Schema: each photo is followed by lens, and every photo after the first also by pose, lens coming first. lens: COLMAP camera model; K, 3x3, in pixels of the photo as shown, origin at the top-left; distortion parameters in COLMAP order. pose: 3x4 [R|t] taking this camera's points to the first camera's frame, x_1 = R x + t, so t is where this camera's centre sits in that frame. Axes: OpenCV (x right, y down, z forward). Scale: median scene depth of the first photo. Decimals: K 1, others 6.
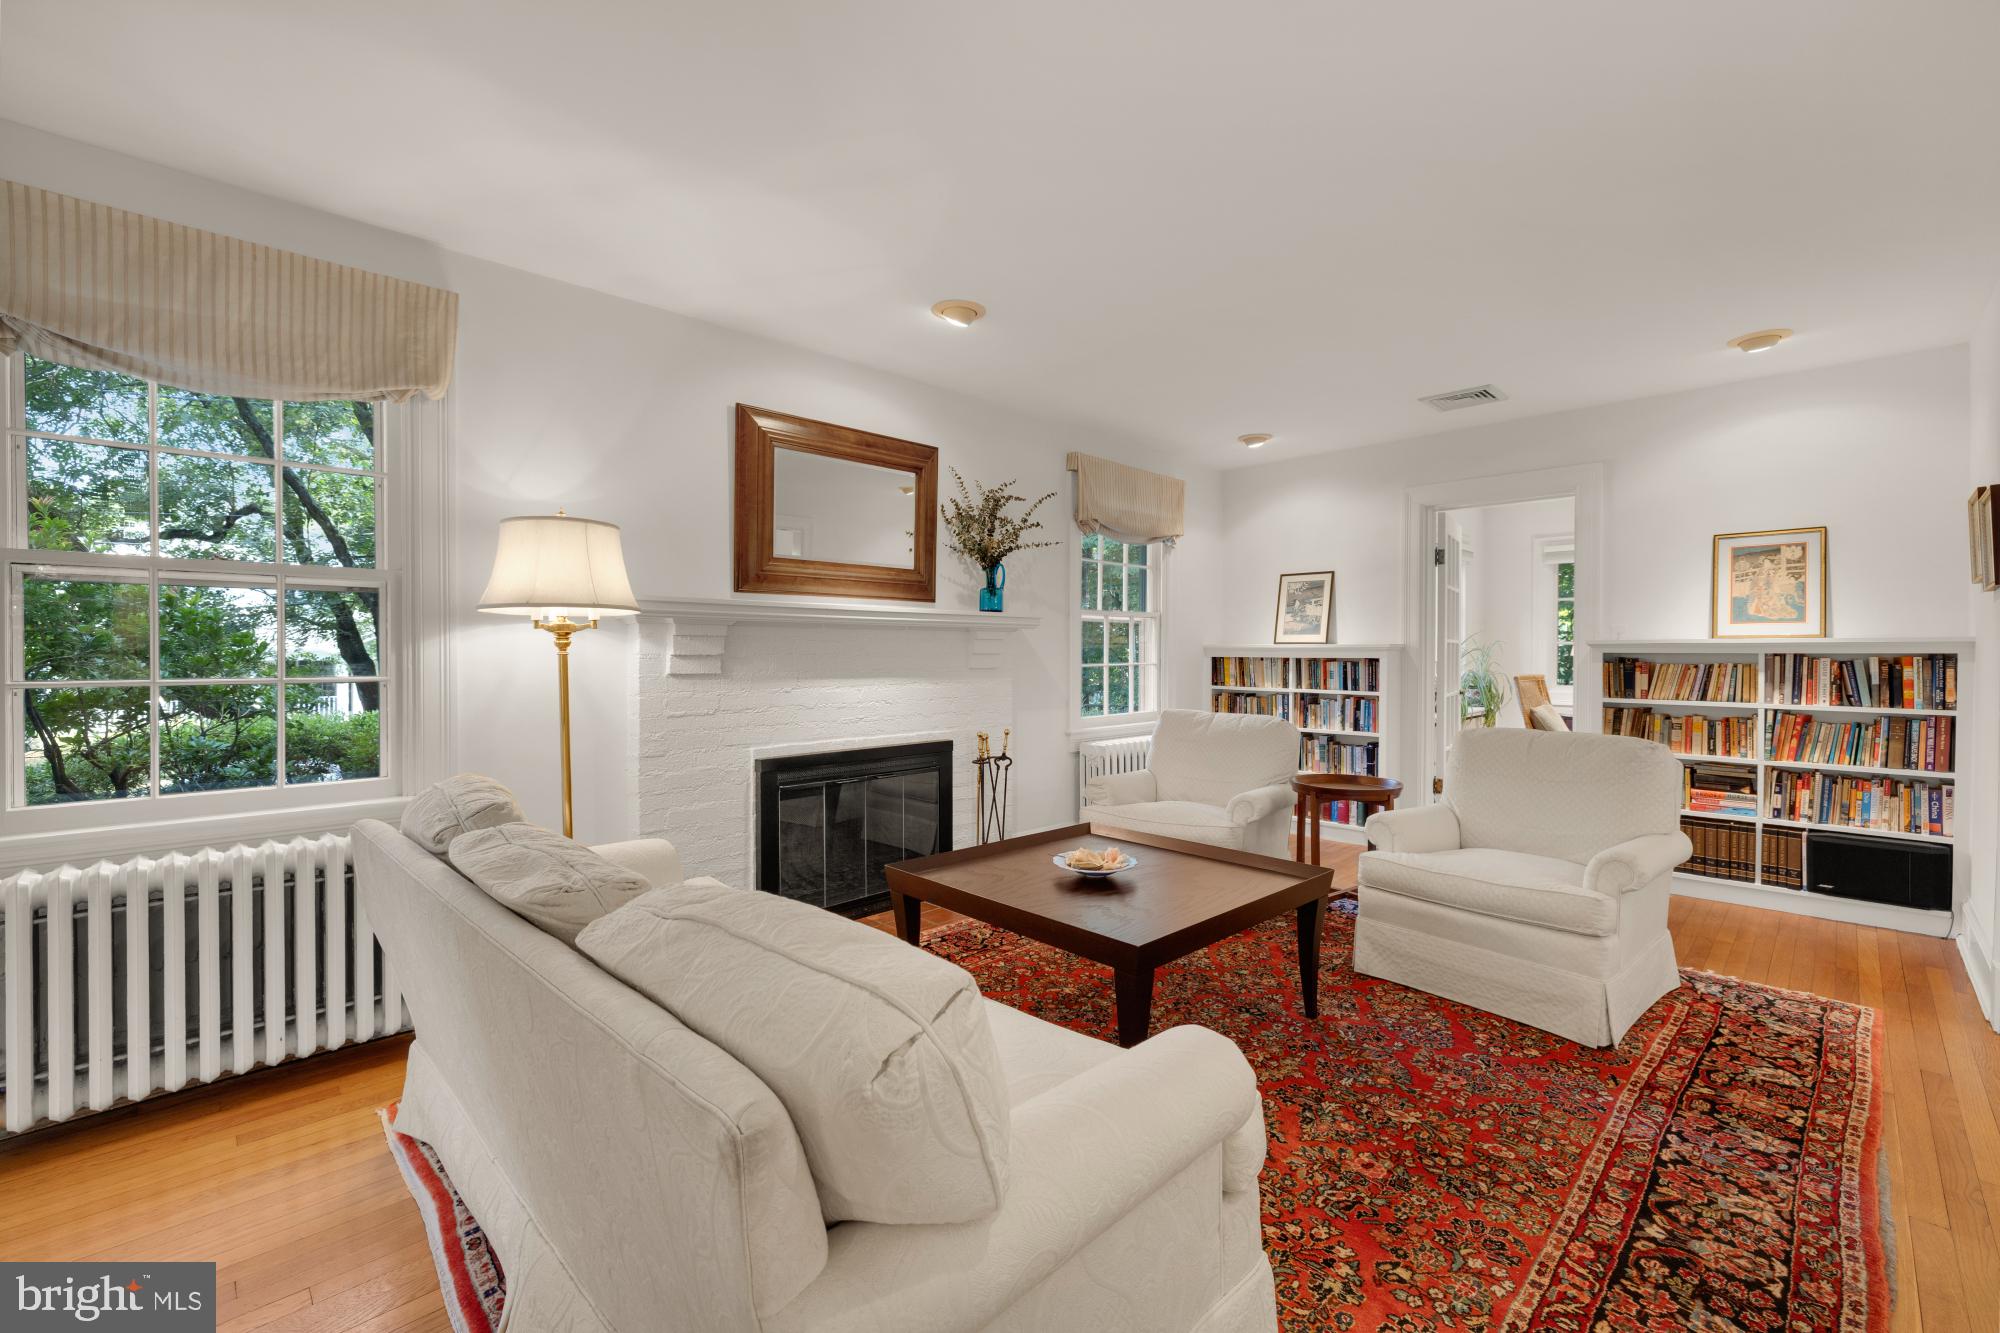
lens RADIAL K [[859.4, 0, 1010.5], [0, 859.4, 659.2], [0, 0, 1]] dist [-0.003836, 0.001426]
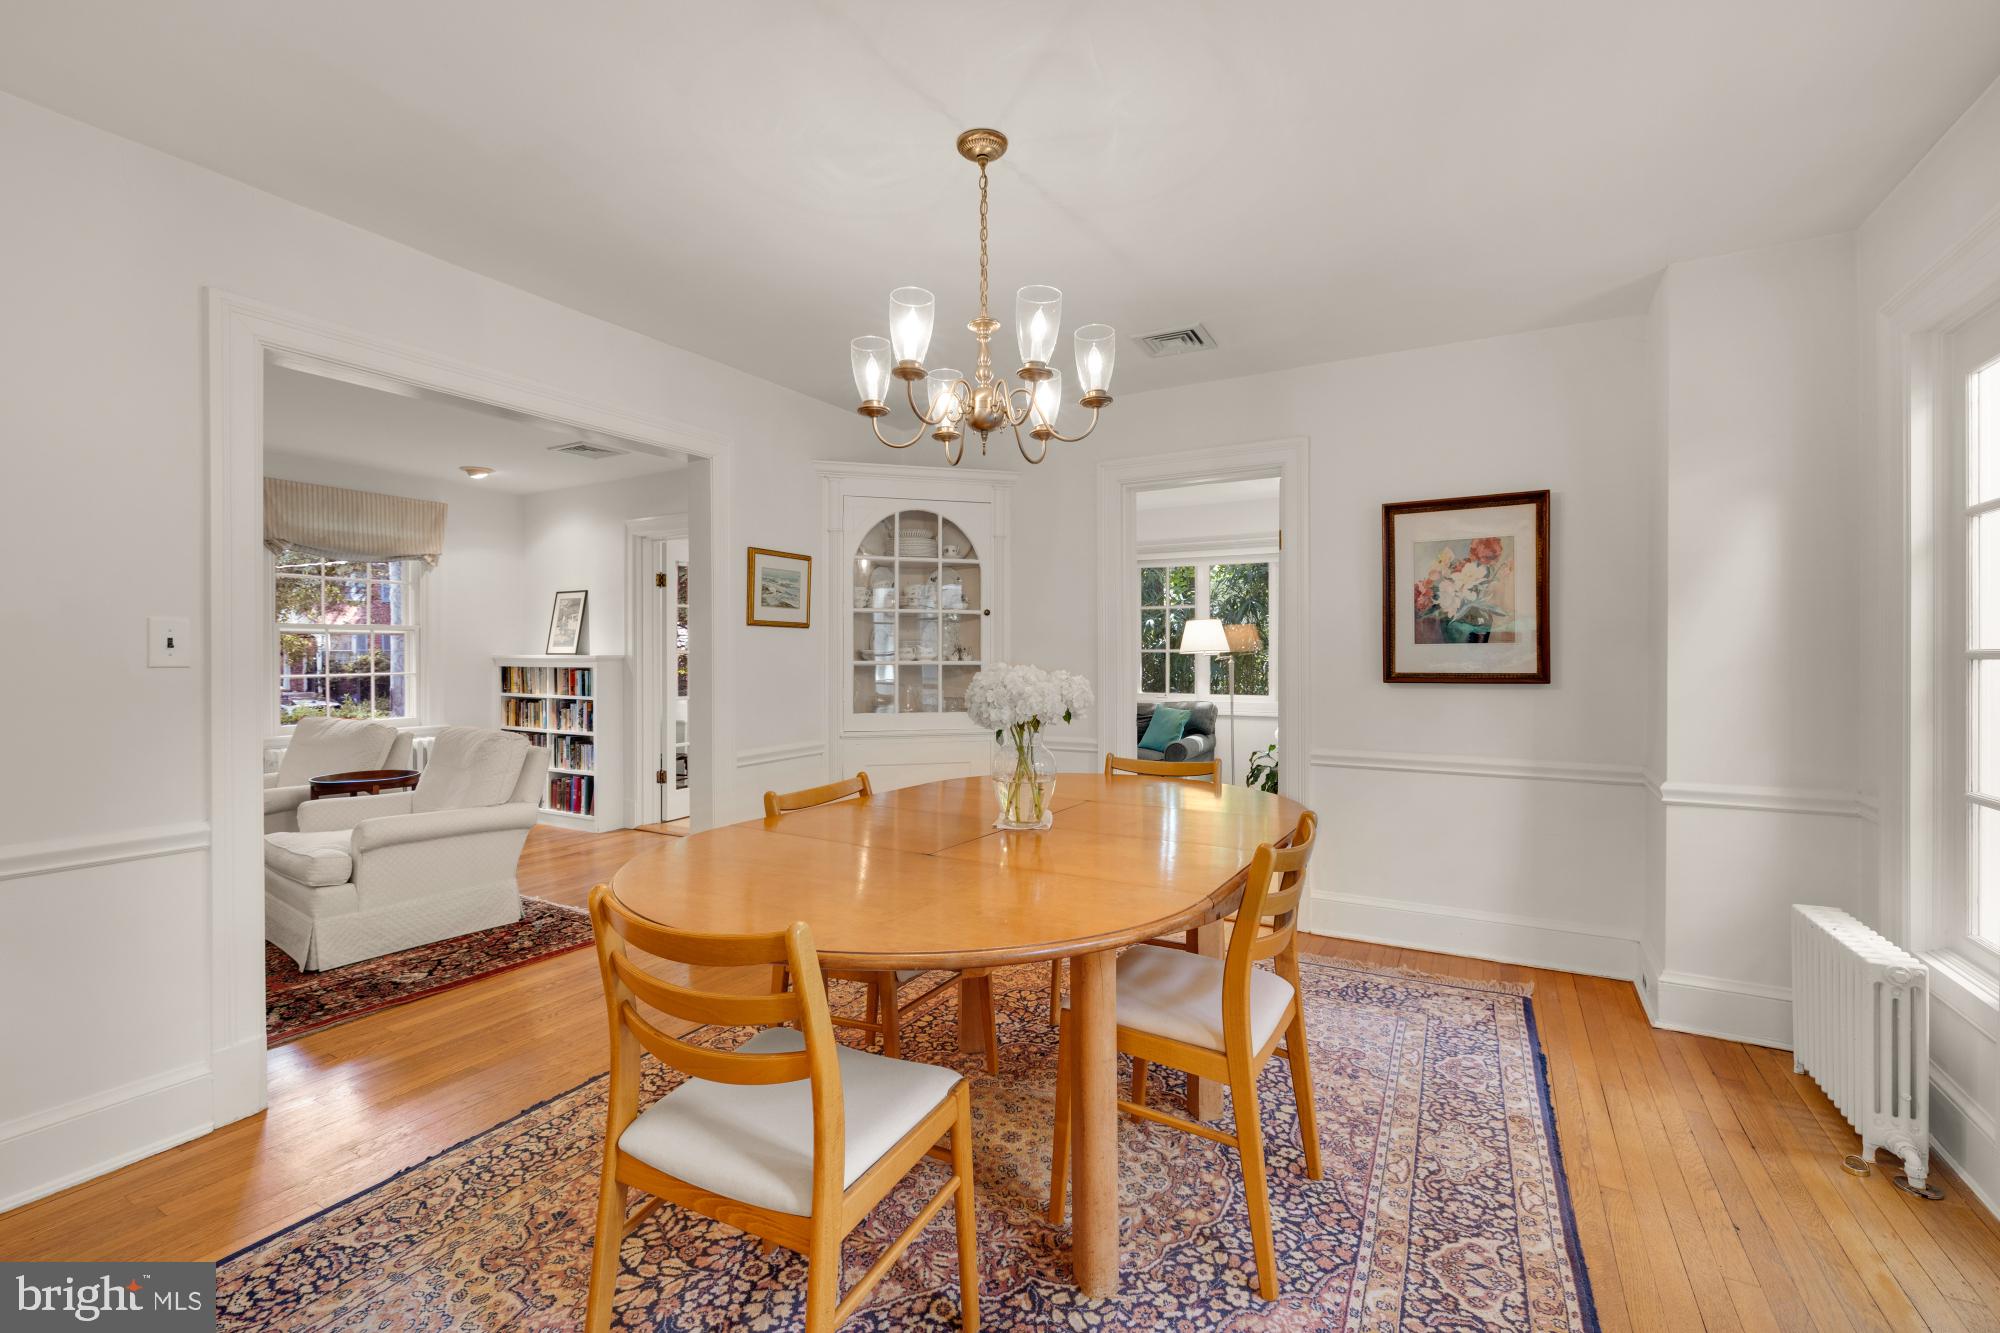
lens RADIAL K [[859.4, 0, 1000.2], [0, 859.4, 669.3], [0, 0, 1]] dist [-0.003836, 0.001426]
pose [[0.959841, -0.006617, 0.280466, 0.582833], [0.004164, 0.999948, 0.009339, -0.006825], [-0.280513, -0.007796, 0.959819, -0.238625]]
